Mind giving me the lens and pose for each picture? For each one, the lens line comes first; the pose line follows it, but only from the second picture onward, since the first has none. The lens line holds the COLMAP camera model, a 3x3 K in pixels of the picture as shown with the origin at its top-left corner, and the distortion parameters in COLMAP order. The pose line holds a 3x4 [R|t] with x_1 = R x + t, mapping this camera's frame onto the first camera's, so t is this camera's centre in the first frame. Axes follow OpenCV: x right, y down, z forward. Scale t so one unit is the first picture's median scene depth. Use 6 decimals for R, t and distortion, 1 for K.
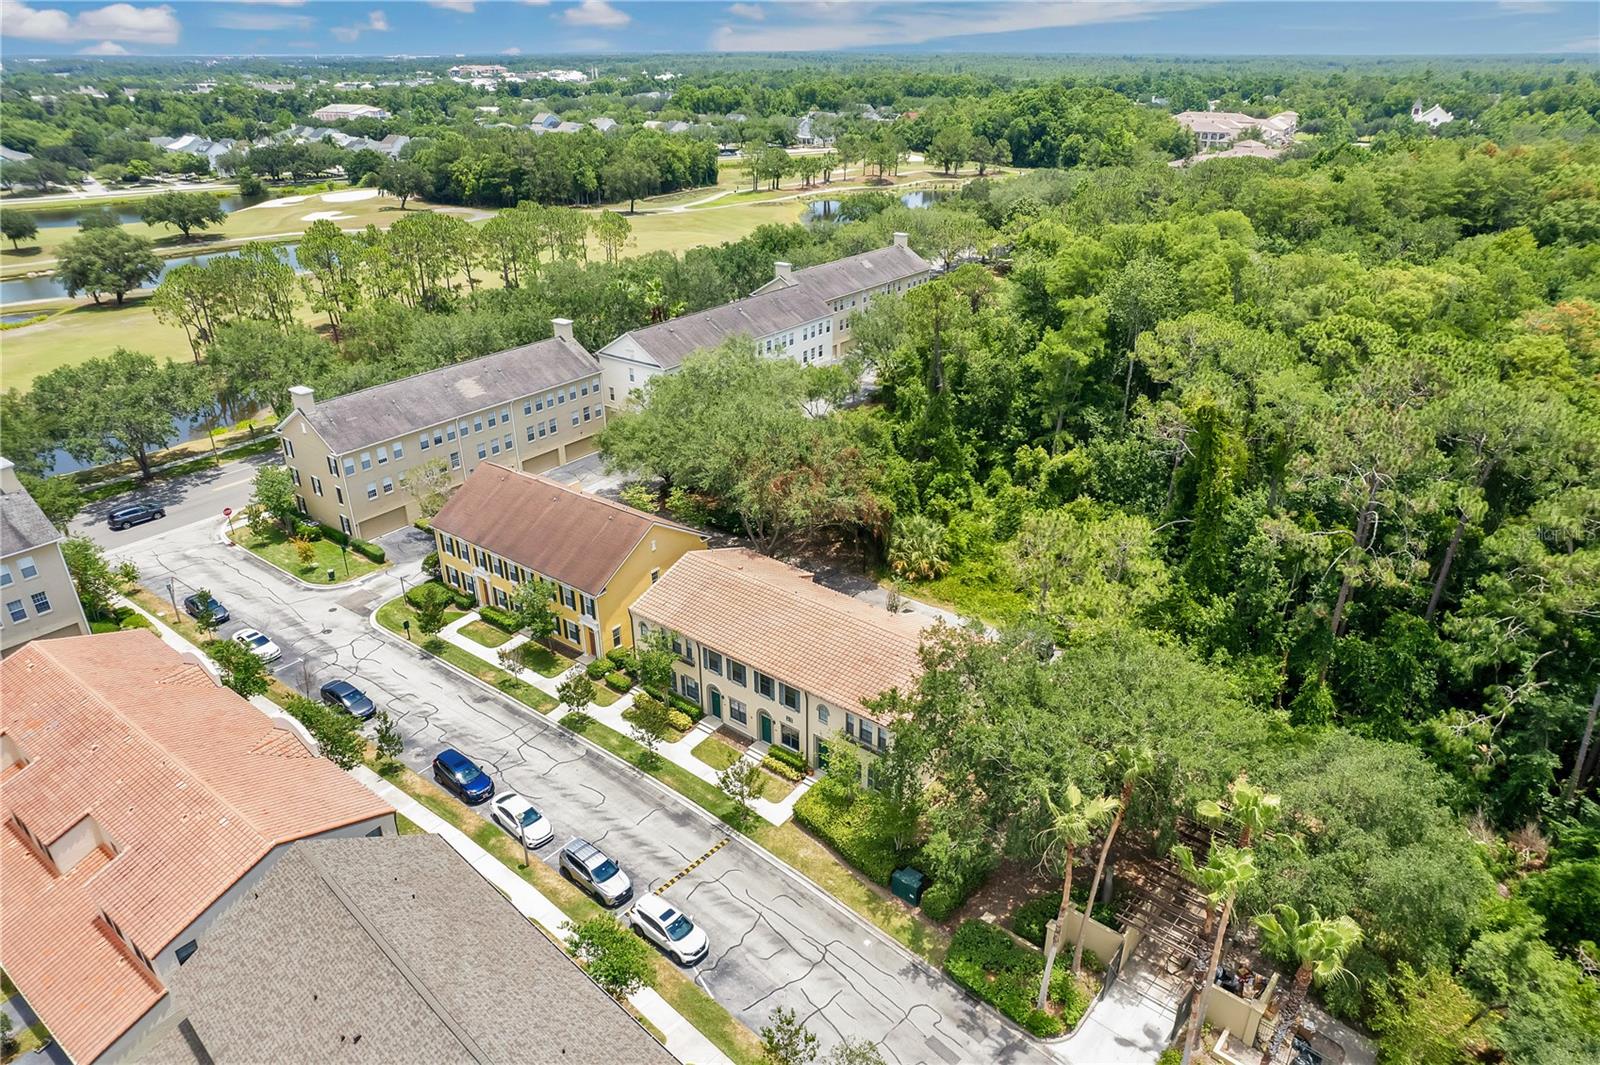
lens RADIAL K [[1042.4, 0, 806.9], [0, 1042.4, 536.3], [0, 0, 1]] dist [-0.034601, 0.006784]
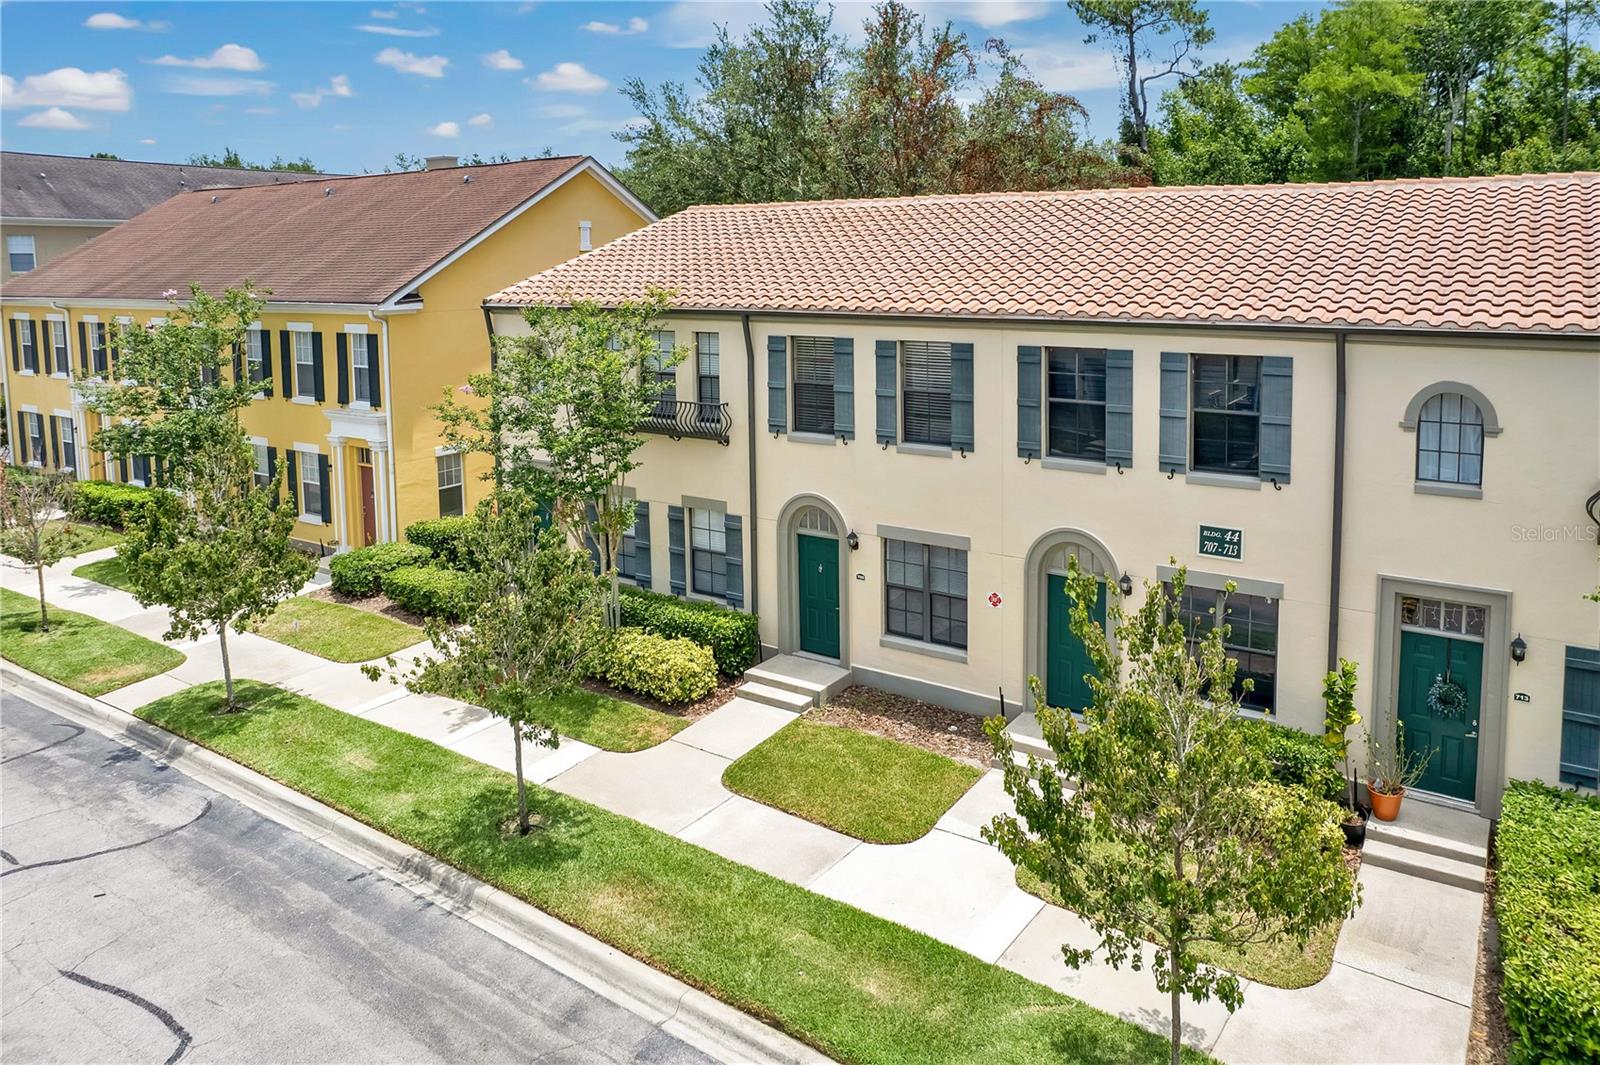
lens RADIAL K [[1042.4, 0, 865.4], [0, 1042.4, 383.3], [0, 0, 1]] dist [-0.034601, 0.006784]
pose [[0.993718, -0.012881, 0.111170, -0.091720], [0.052608, 0.930525, -0.362431, 0.182893], [-0.098778, 0.366003, 0.925357, 0.675884]]
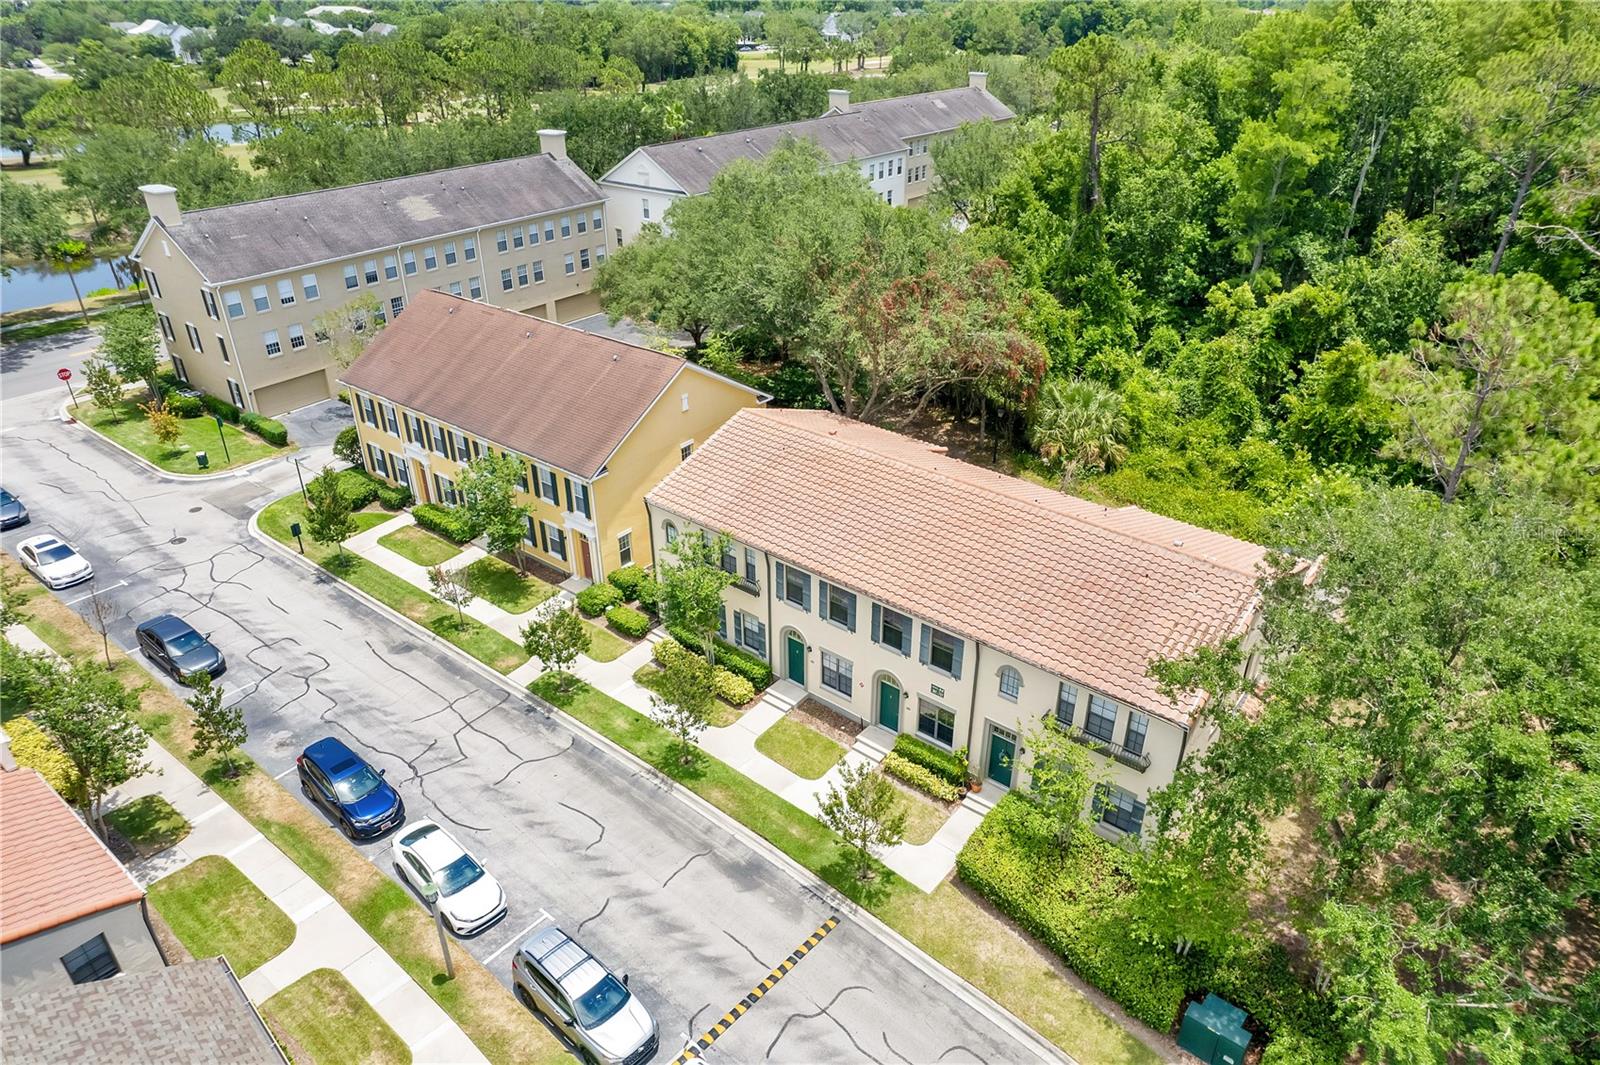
lens RADIAL K [[1006.0, 0, 803.6], [0, 1006.0, 539.9], [0, 0, 1]] dist [-0.035863, 0.018399]
pose [[0.999949, 0.007838, -0.006312, -0.071464], [-0.007482, 0.998477, 0.054662, 0.056506], [0.006731, -0.054612, 0.998485, 0.395956]]
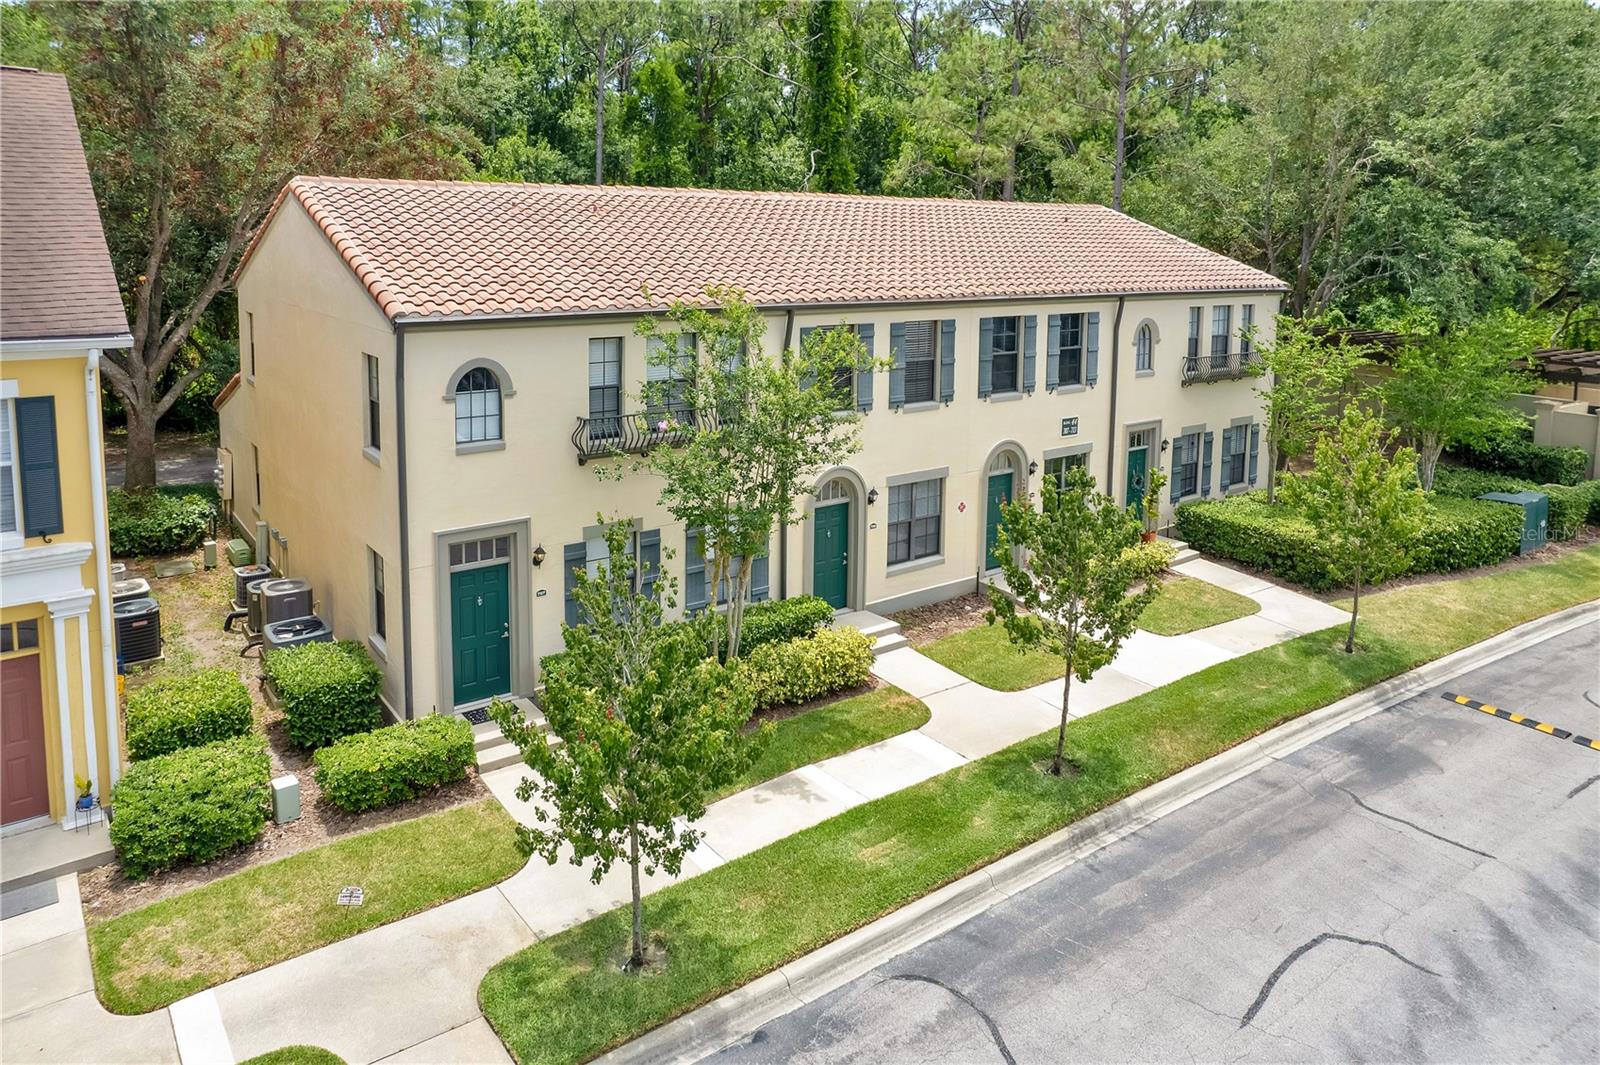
lens RADIAL K [[1042.4, 0, 799.8], [0, 1042.4, 367.7], [0, 0, 1]] dist [-0.034601, 0.006784]
pose [[0.273631, -0.109700, 0.955558, -0.308834], [0.446355, 0.894503, -0.025126, 0.106710], [-0.851994, 0.433393, 0.293729, 0.813059]]
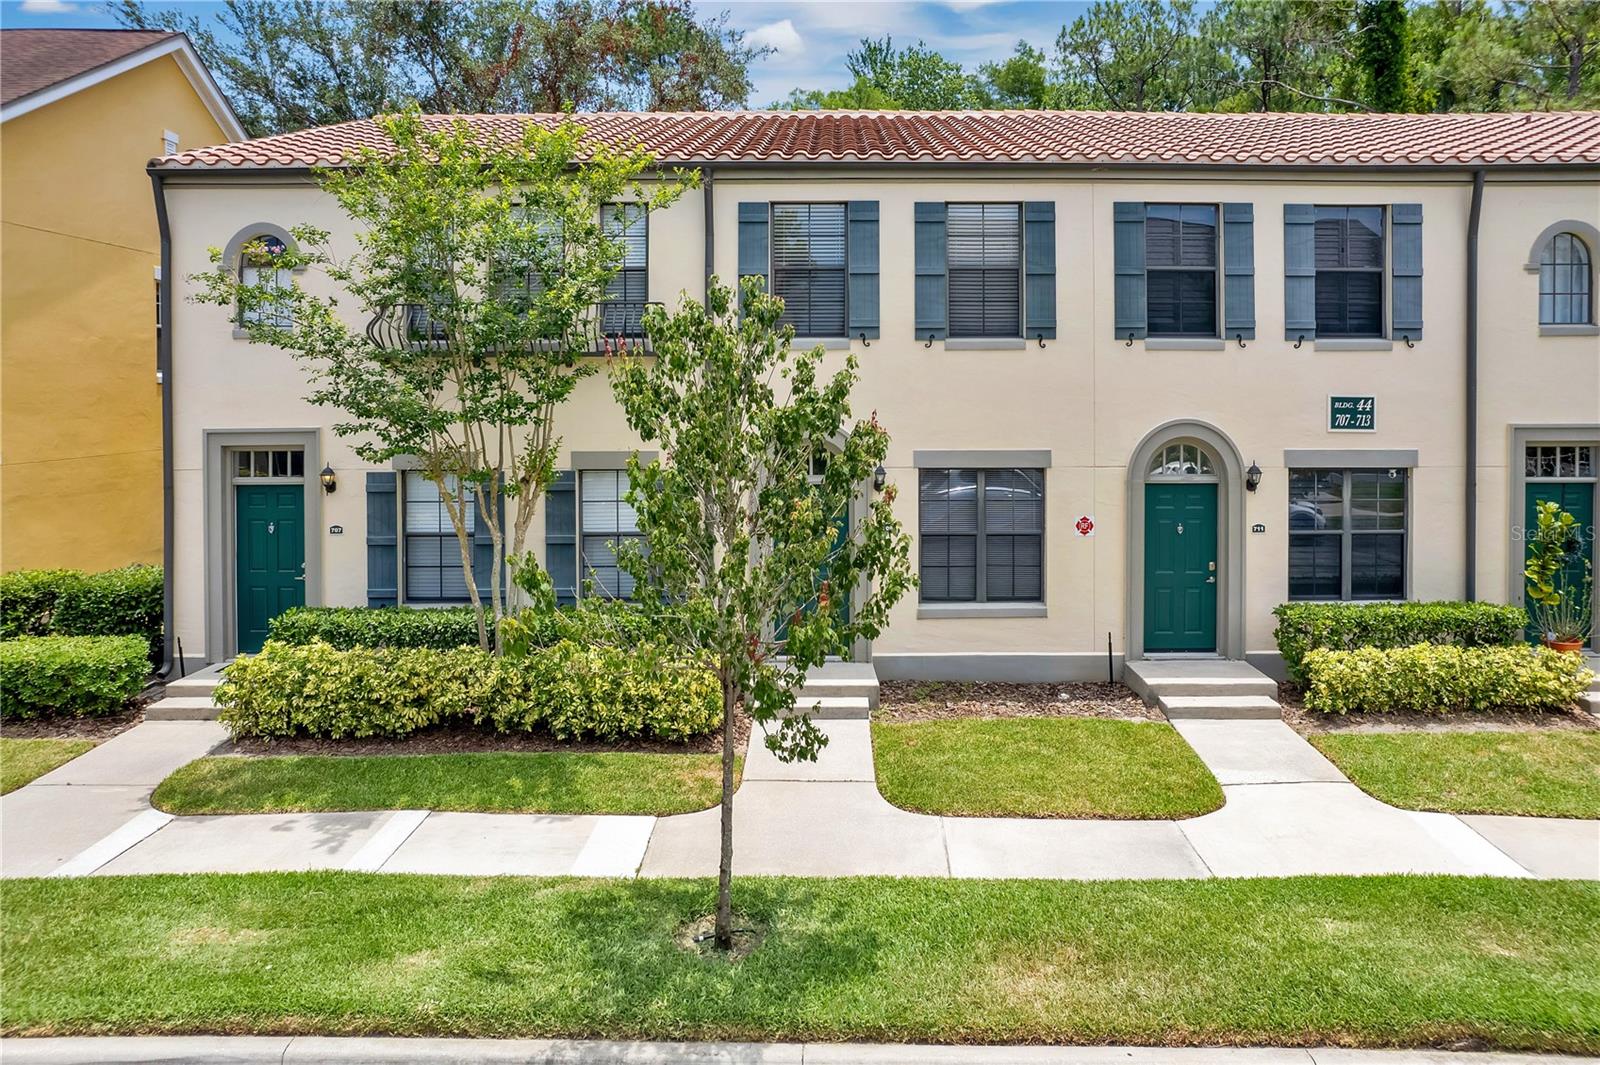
lens RADIAL K [[1080.7, 0, 824.7], [0, 1080.7, 401.1], [0, 0, 1]] dist [-0.045315, 0.028960]
pose [[0.784950, -0.006762, 0.619523, -0.177269], [0.290788, 0.886983, -0.358753, 0.181089], [-0.547080, 0.461753, 0.698203, 0.770628]]
